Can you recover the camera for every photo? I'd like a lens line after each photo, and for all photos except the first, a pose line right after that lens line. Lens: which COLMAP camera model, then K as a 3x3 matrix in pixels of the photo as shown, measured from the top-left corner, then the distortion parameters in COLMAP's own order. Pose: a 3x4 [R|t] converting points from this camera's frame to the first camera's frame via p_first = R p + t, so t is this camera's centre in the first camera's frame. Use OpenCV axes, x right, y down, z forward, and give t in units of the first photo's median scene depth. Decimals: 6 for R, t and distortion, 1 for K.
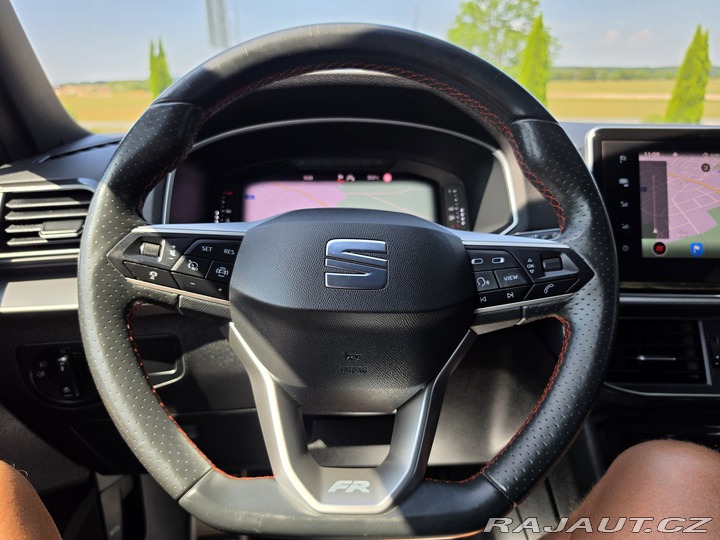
lens RADIAL K [[523.2, 0, 364.0], [0, 523.2, 271.3], [0, 0, 1]] dist [-0.000338, -0.005342]
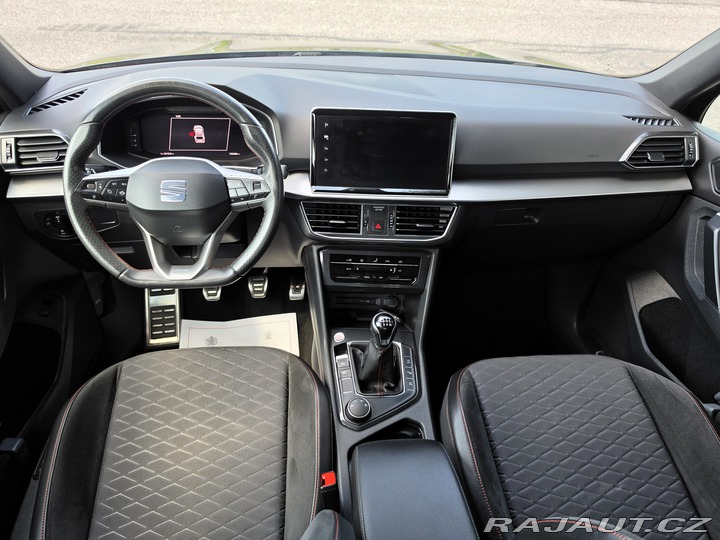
lens RADIAL K [[523.2, 0, 364.0], [0, 523.2, 271.3], [0, 0, 1]] dist [-0.000338, -0.005342]
pose [[0.998513, 0.011004, 0.053395, 0.573107], [-0.028634, 0.939309, 0.341875, -0.403903], [-0.046393, -0.342895, 0.938227, -1.166775]]
